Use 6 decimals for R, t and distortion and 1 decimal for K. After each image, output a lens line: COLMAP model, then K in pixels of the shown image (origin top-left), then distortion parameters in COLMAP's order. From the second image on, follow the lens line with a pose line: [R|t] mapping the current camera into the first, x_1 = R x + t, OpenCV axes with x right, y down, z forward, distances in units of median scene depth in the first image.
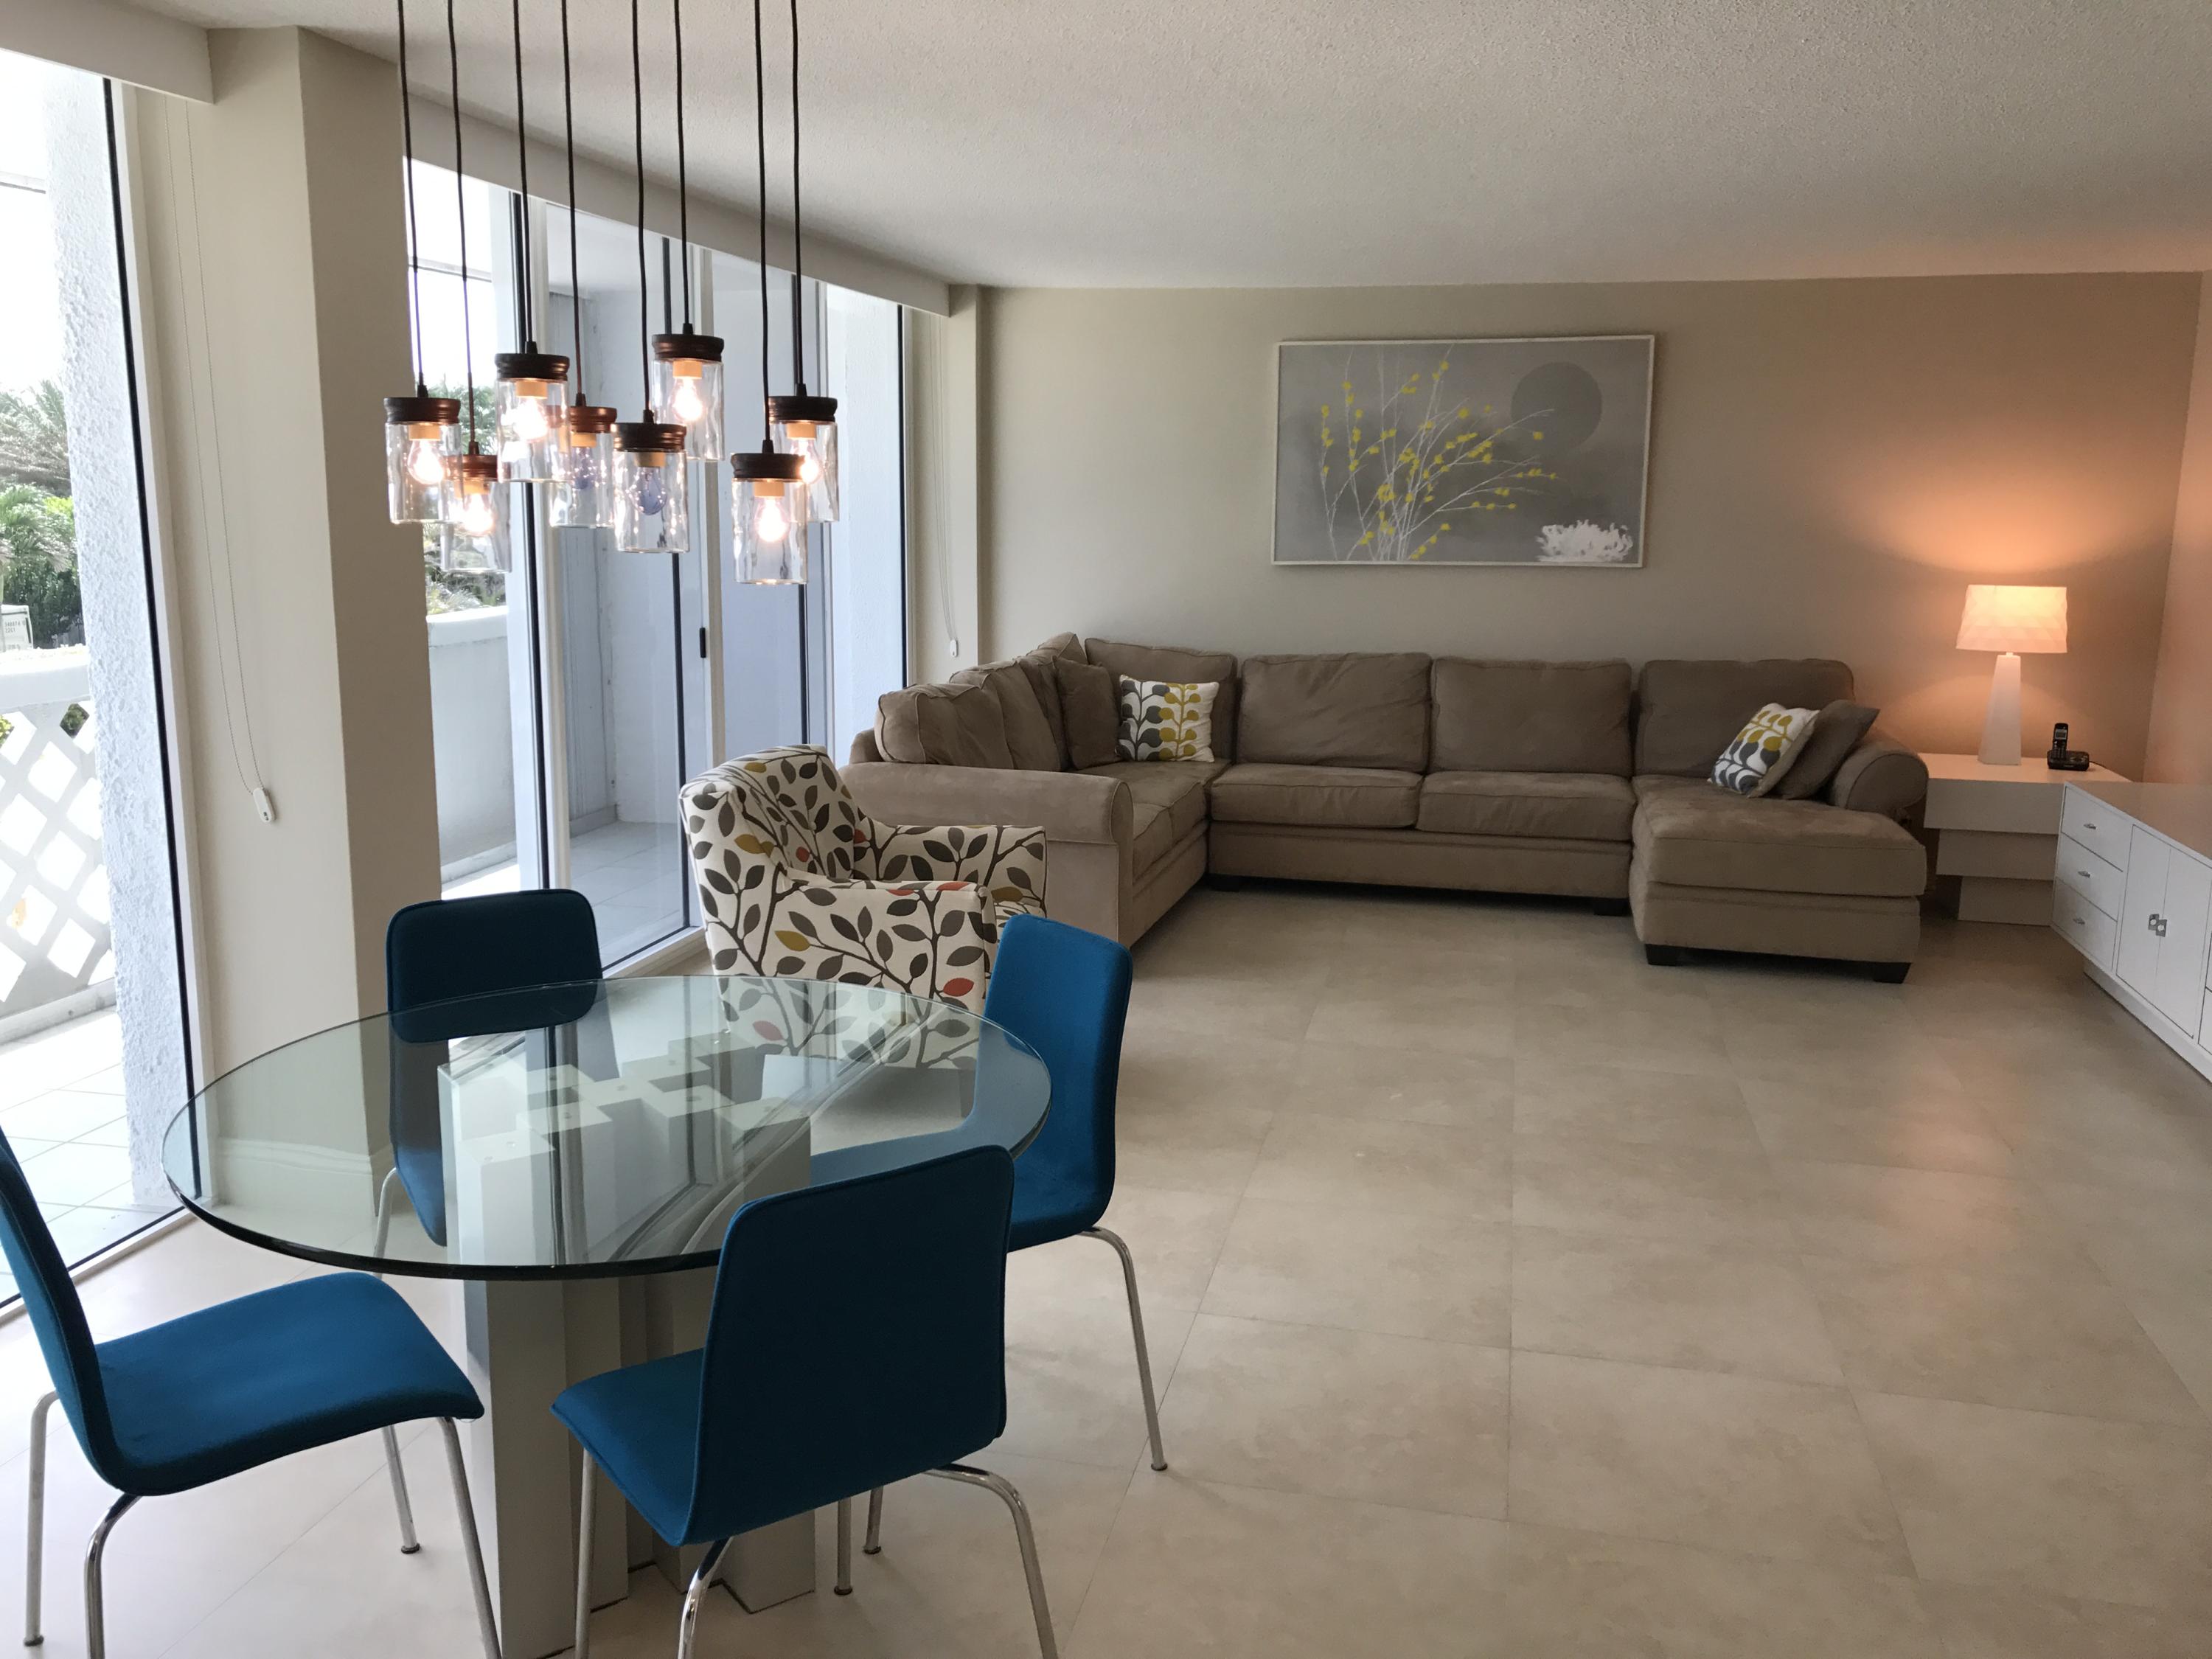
lens RADIAL K [[1799.9, 0, 1108.9], [0, 1799.9, 803.9], [0, 0, 1]] dist [0.033312, -0.098887]
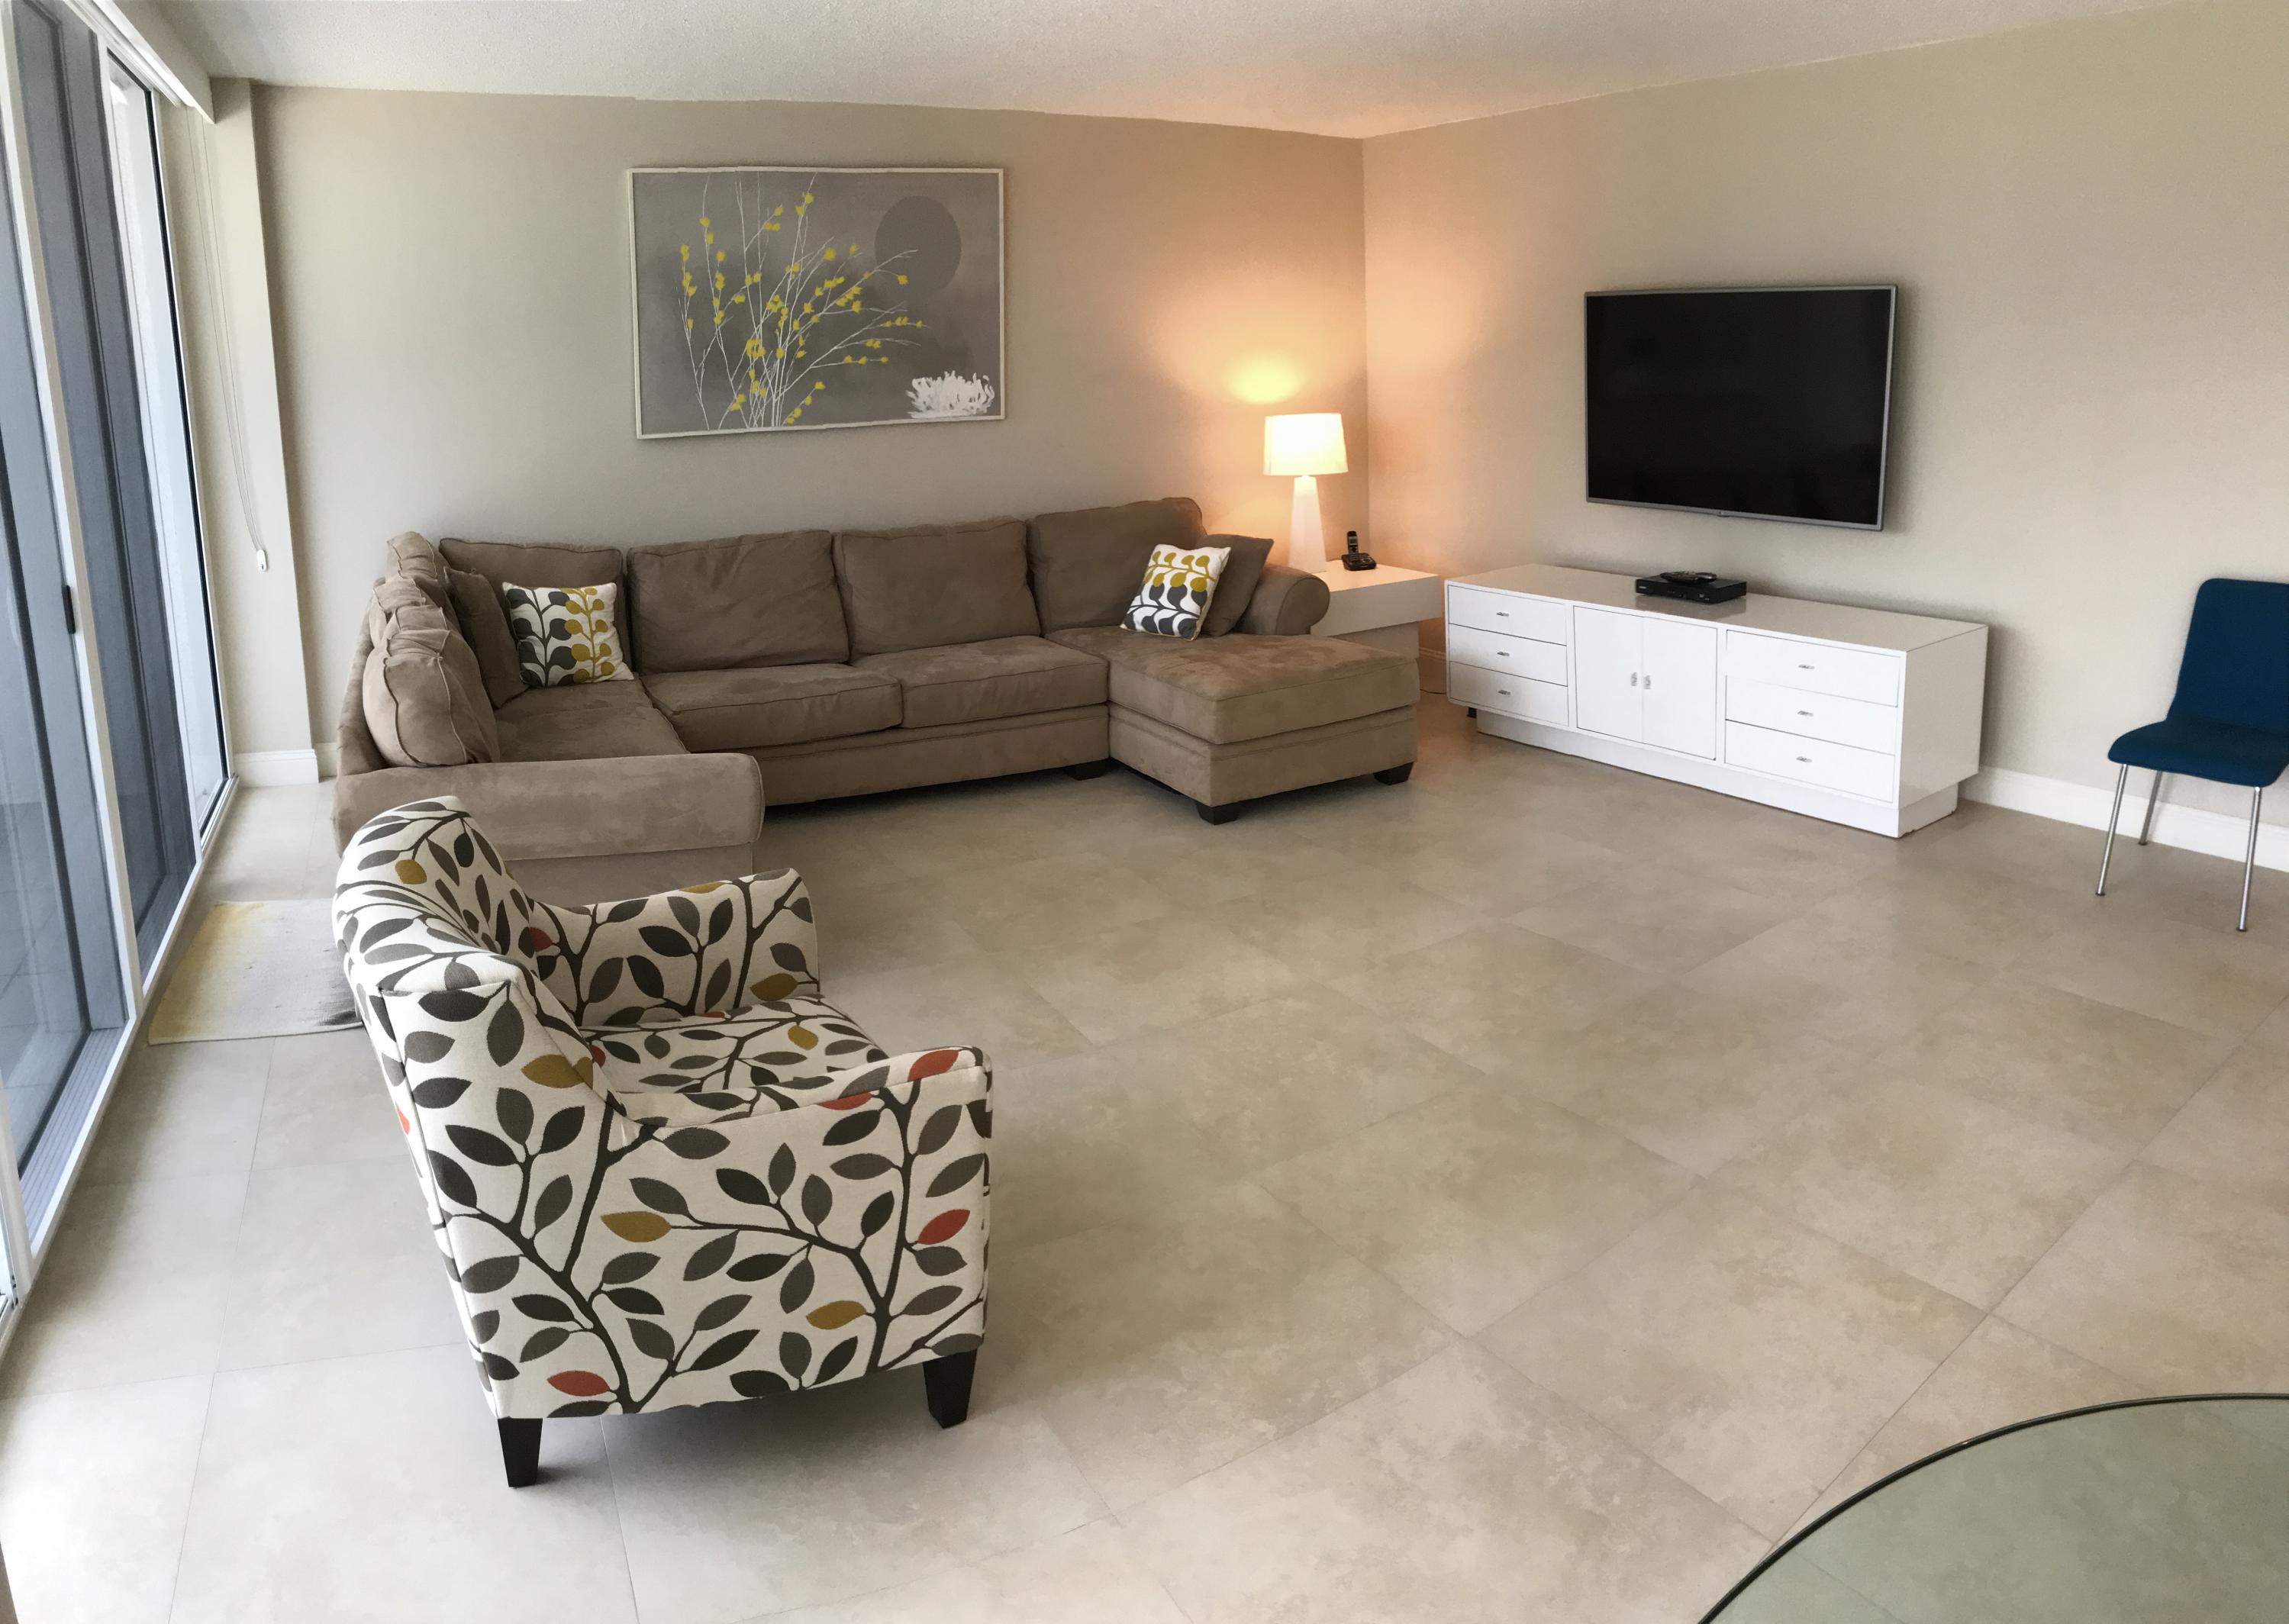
lens RADIAL K [[1860.2, 0, 1144.8], [0, 1860.2, 900.2], [0, 0, 1]] dist [0.004725, 0.003025]
pose [[0.926274, -0.143283, 0.348550, -0.042355], [0.101557, 0.985590, 0.135271, -0.014814], [-0.362909, -0.089900, 0.927478, 0.090029]]
